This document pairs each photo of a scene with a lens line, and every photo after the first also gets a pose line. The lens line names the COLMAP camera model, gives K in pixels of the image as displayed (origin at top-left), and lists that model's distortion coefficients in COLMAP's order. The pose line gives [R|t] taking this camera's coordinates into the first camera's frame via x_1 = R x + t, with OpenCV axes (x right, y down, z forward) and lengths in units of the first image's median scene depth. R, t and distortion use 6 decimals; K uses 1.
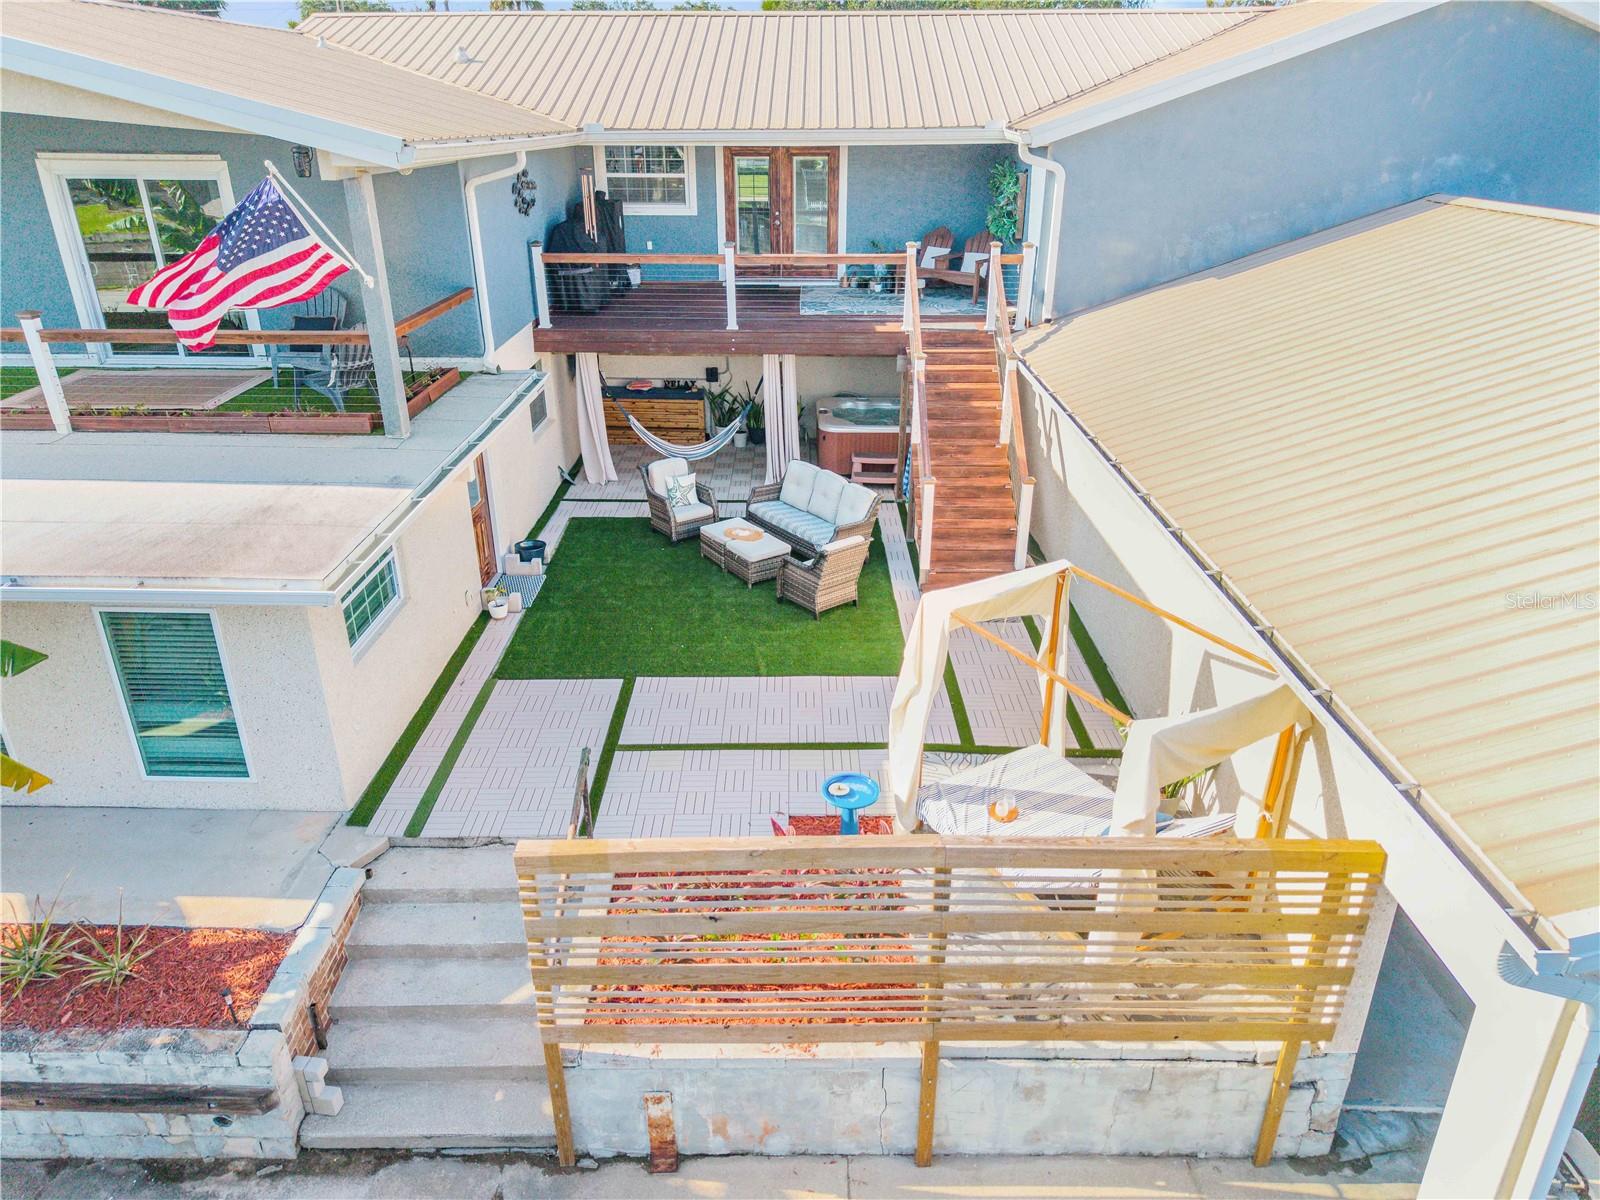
lens RADIAL K [[1094.7, 0, 800.0], [0, 1094.7, 600.0], [0, 0, 1]] dist [-0.003551, -0.004339]
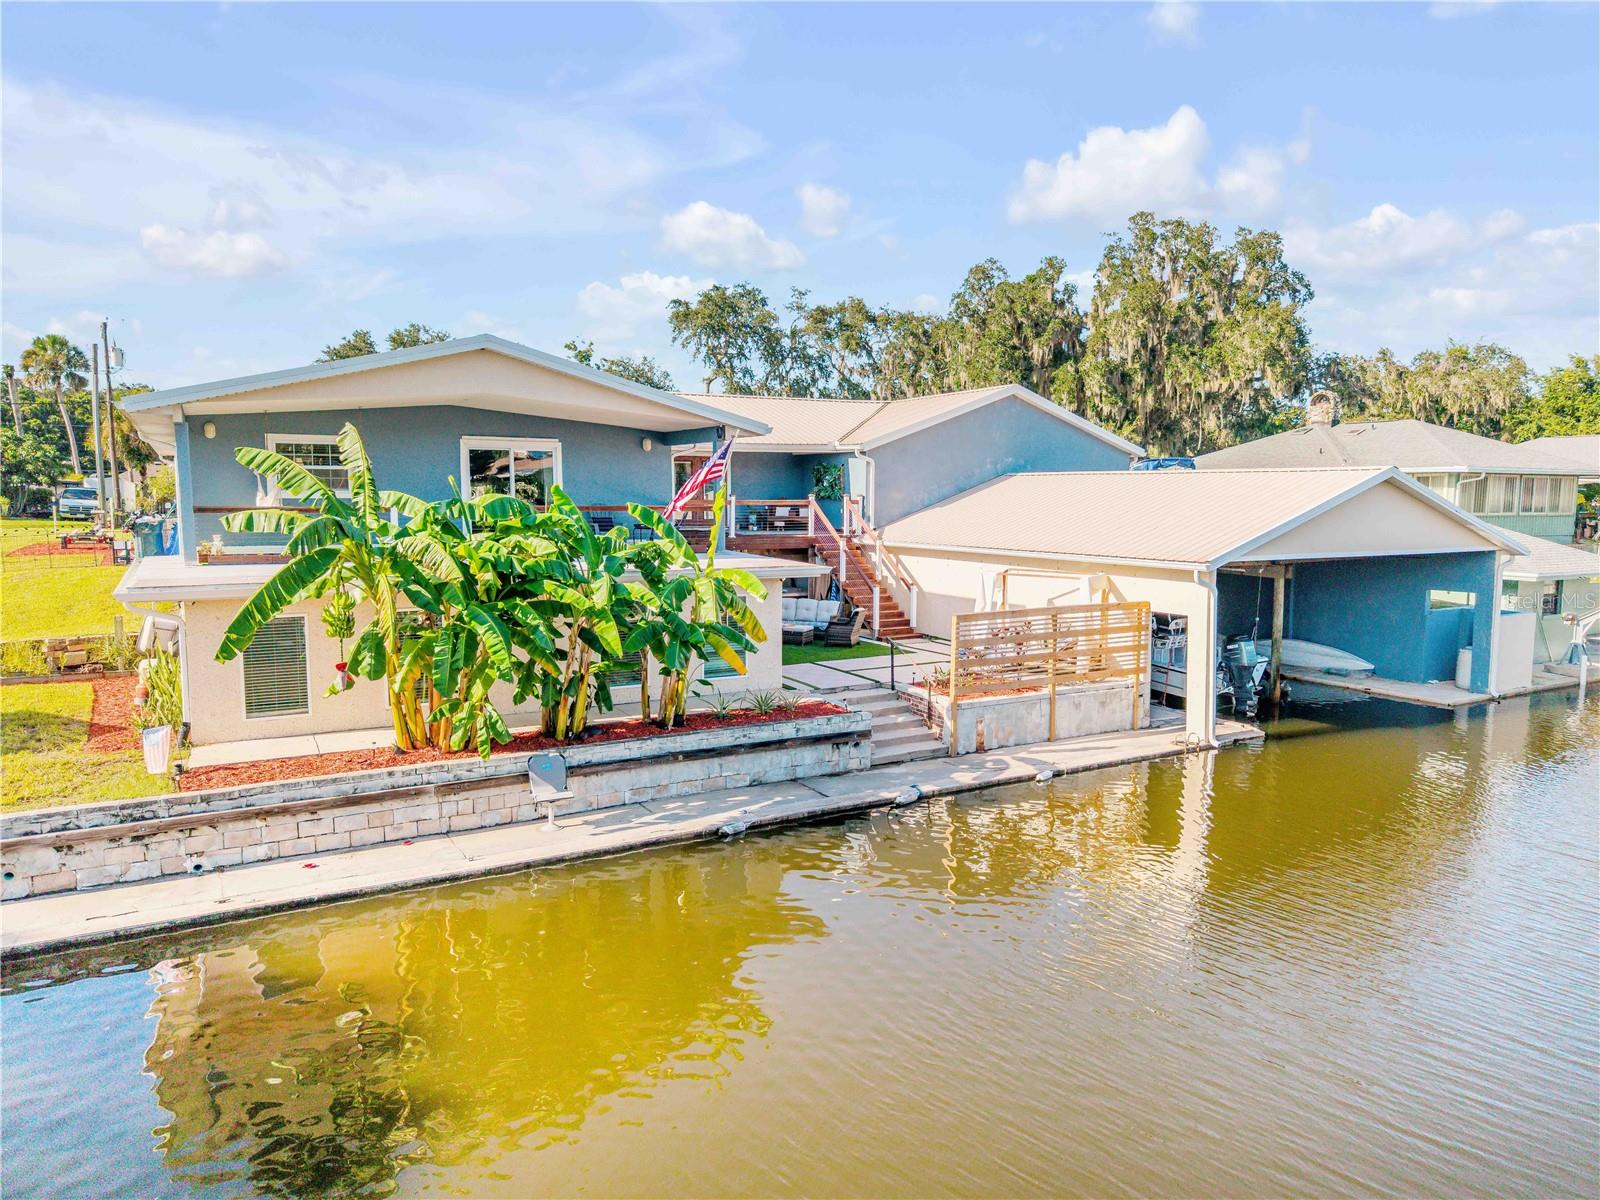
lens RADIAL K [[1094.7, 0, 800.0], [0, 1094.7, 600.0], [0, 0, 1]] dist [-0.003551, -0.004339]
pose [[0.862350, -0.048689, 0.503966, -1.887340], [0.211965, 0.938658, -0.272015, 0.807334], [-0.459808, 0.341396, 0.819772, -1.177412]]
